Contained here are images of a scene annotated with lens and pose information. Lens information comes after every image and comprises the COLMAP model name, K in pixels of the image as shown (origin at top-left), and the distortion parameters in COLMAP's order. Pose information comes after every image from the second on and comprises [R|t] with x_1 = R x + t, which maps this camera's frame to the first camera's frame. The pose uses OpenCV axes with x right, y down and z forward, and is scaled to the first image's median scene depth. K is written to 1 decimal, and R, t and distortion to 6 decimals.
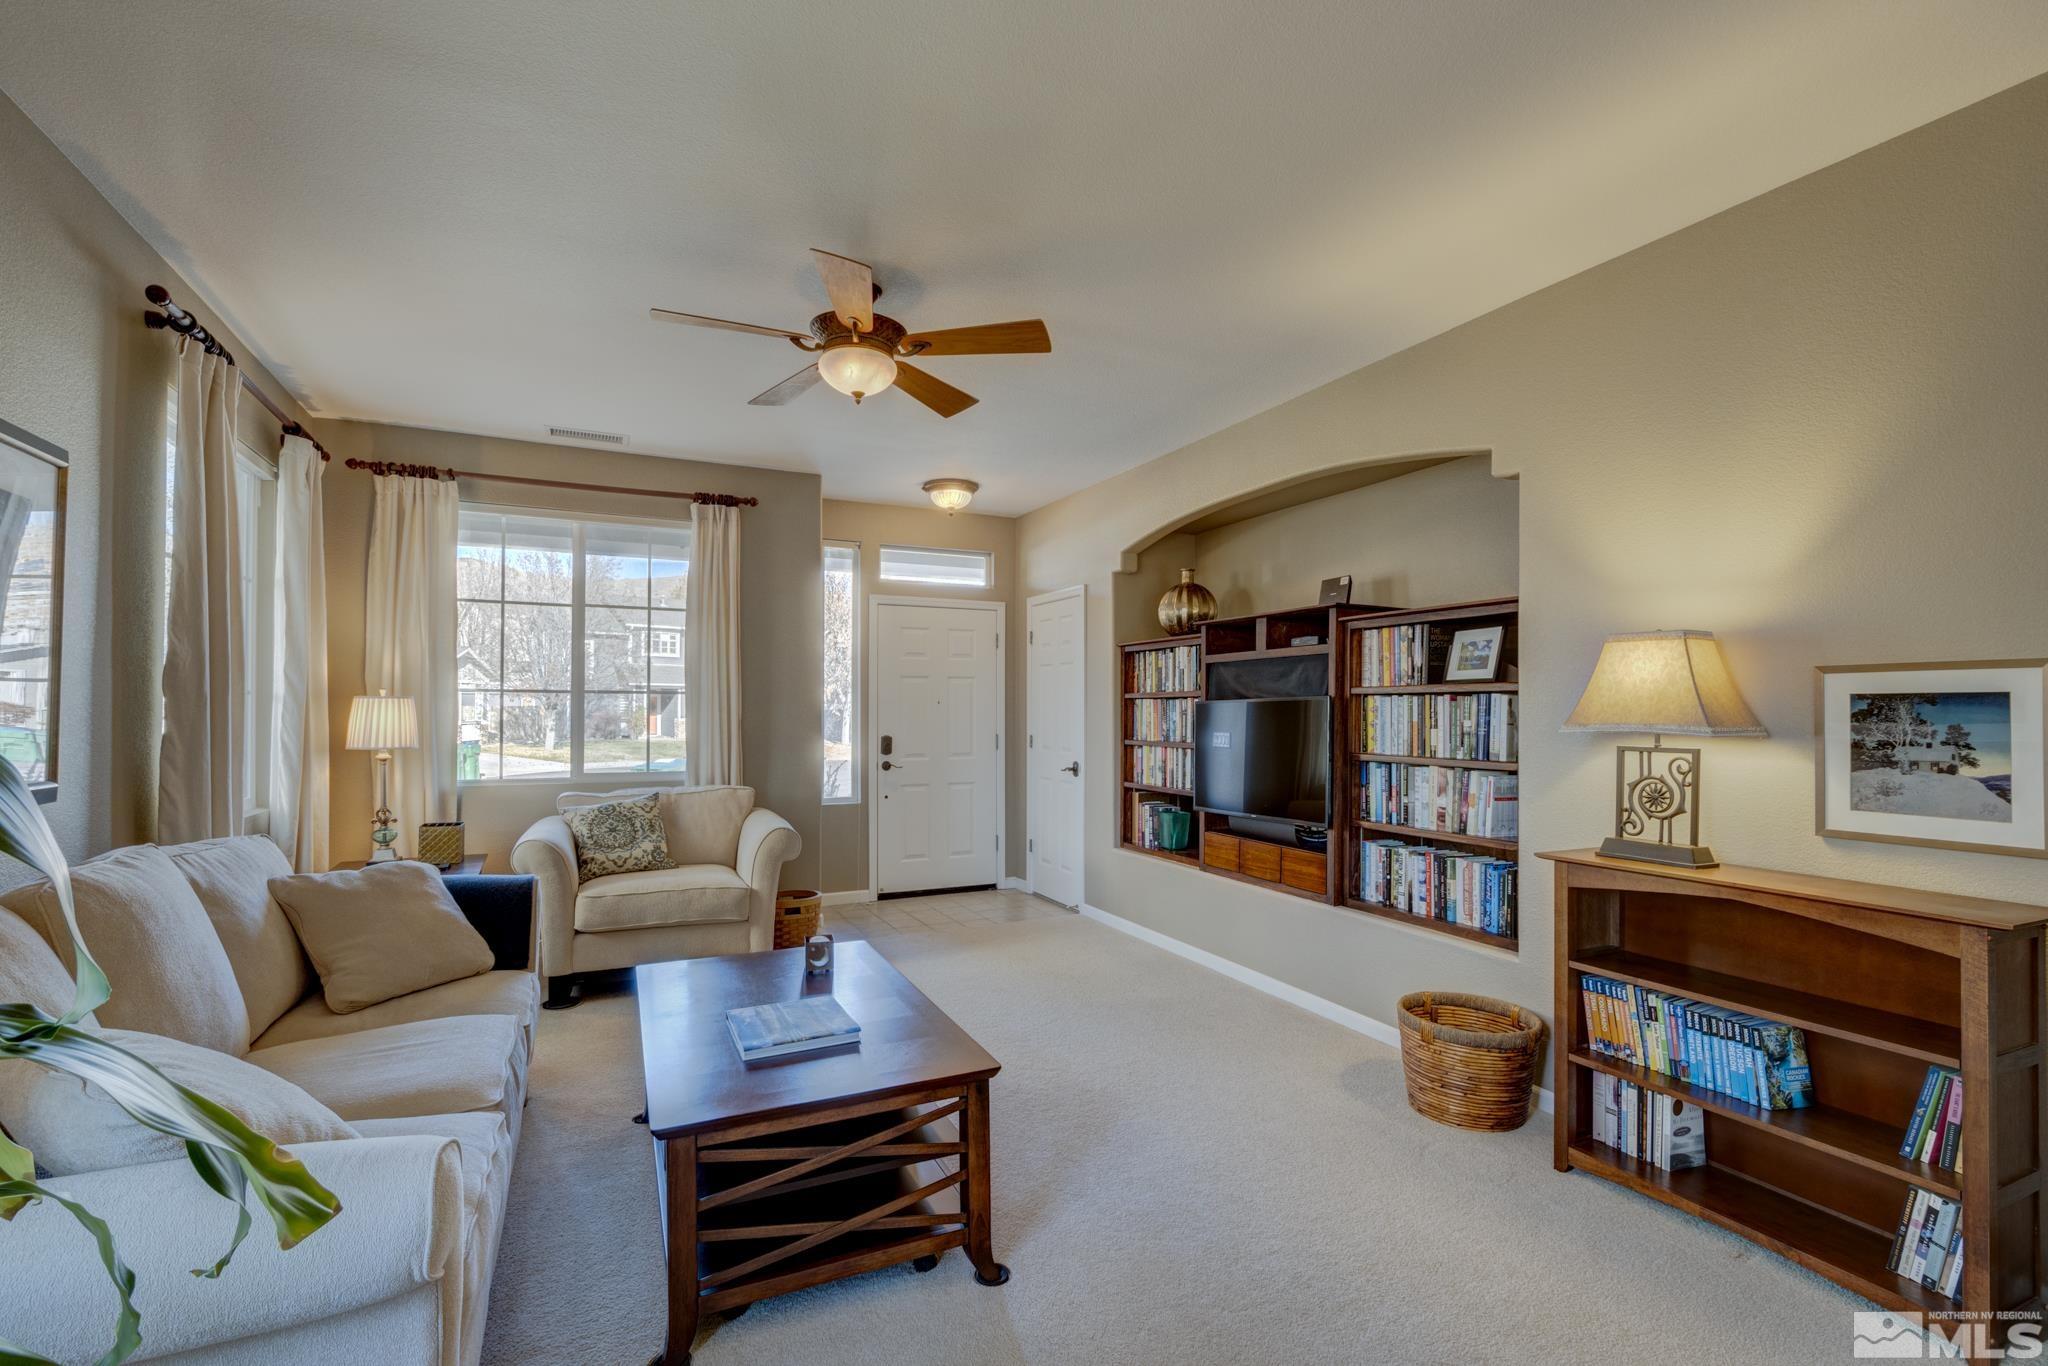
lens RADIAL K [[904.5, 0, 1030.3], [0, 904.5, 704.1], [0, 0, 1]] dist [0.000185, -0.000210]
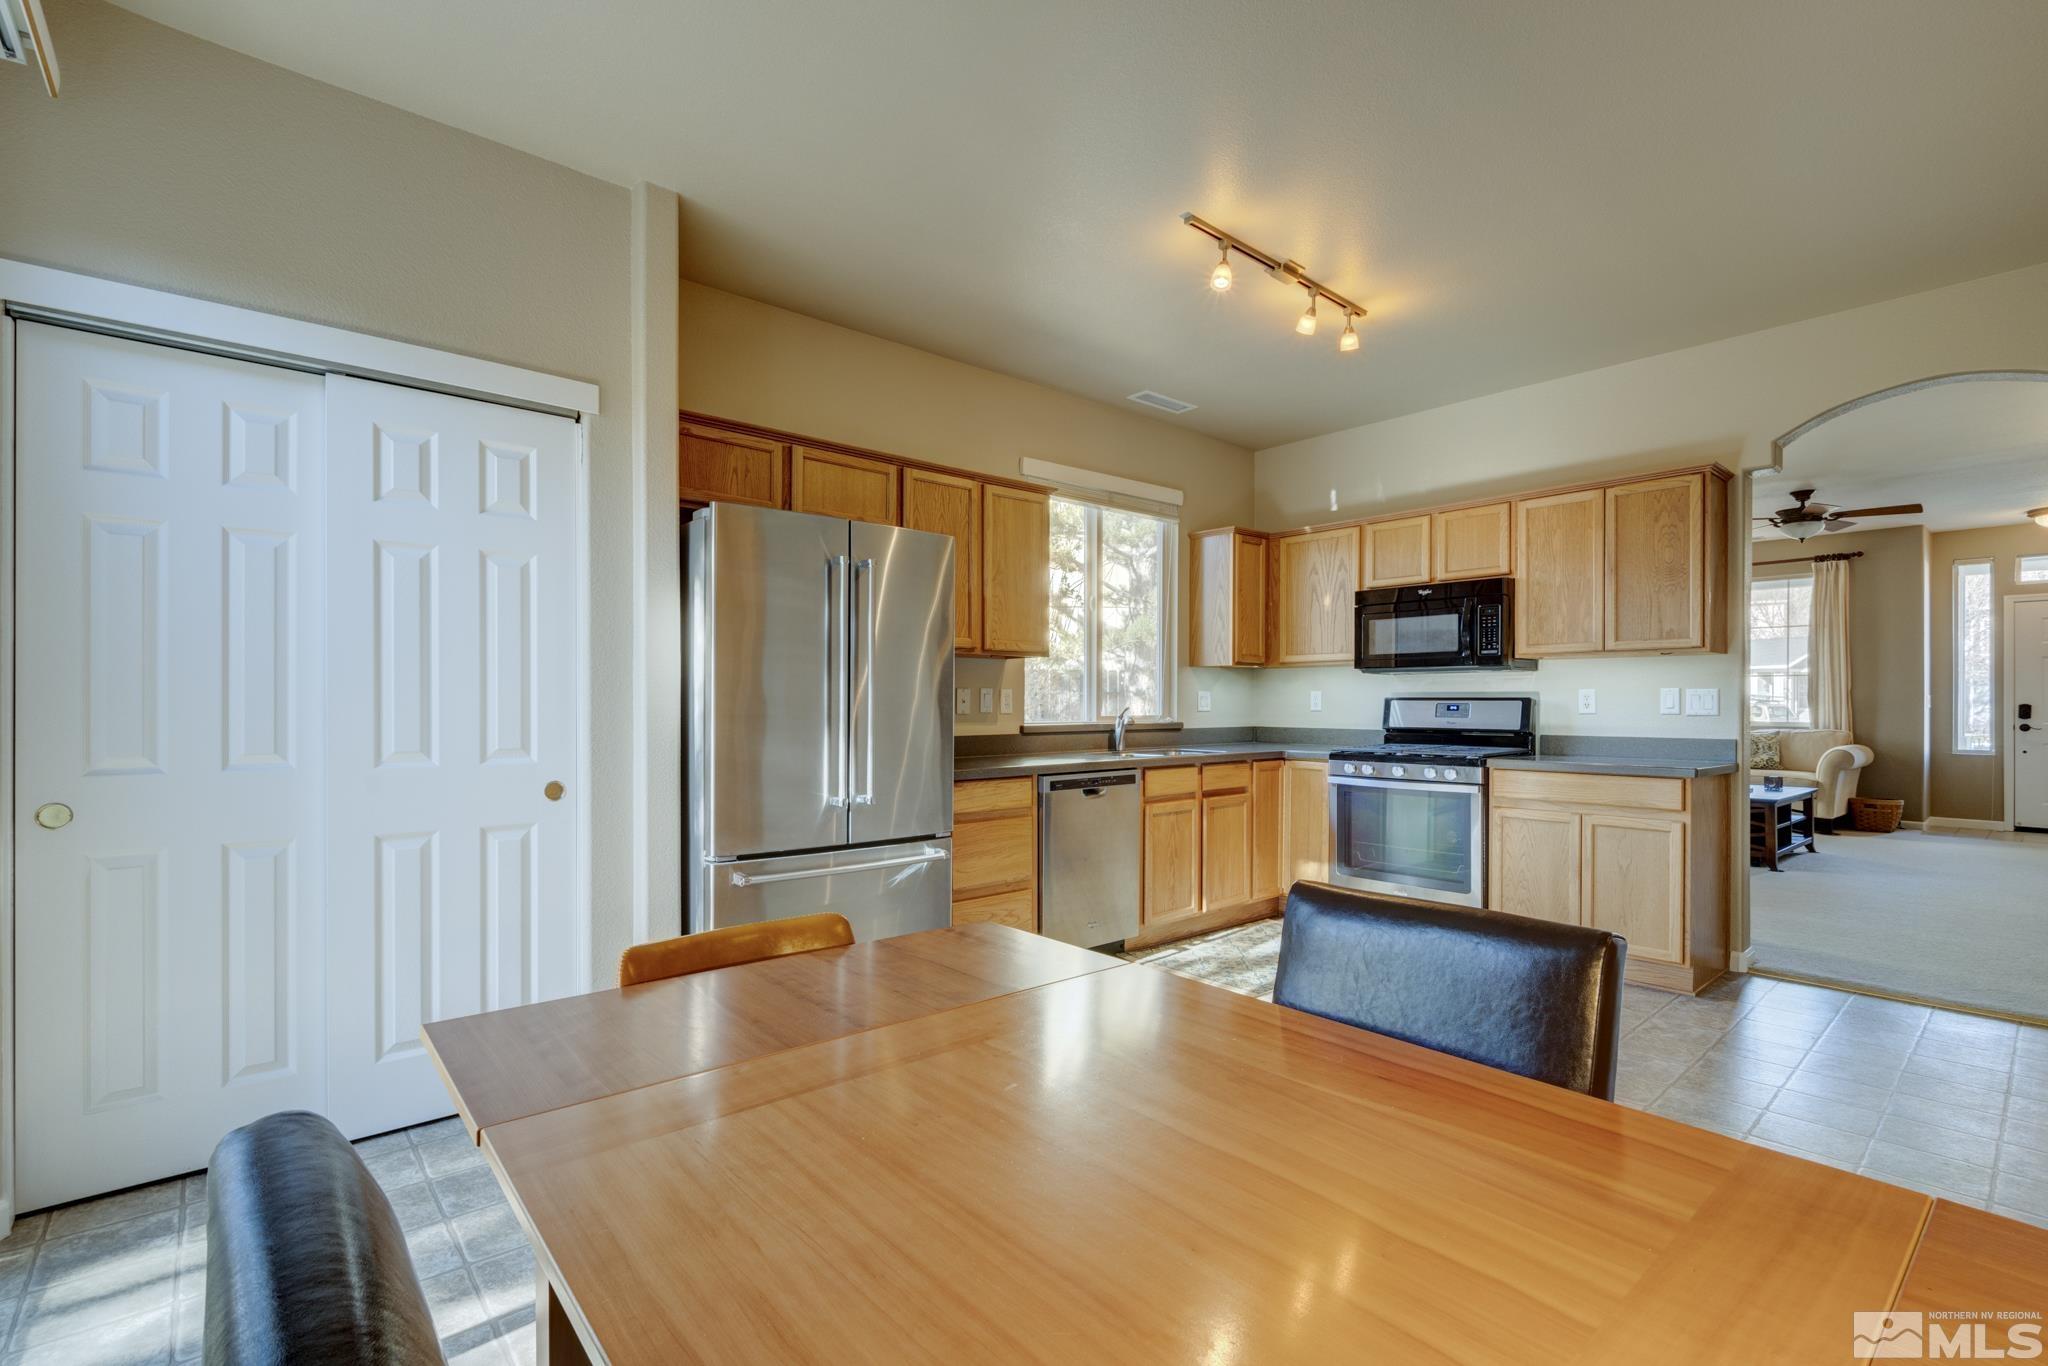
lens RADIAL K [[904.5, 0, 1030.3], [0, 904.5, 704.1], [0, 0, 1]] dist [0.000185, -0.000210]
pose [[0.268209, -0.001193, -0.963360, 0.705227], [0.007703, 0.999970, 0.000906, 0.023590], [0.963330, -0.007664, 0.268211, -0.704475]]
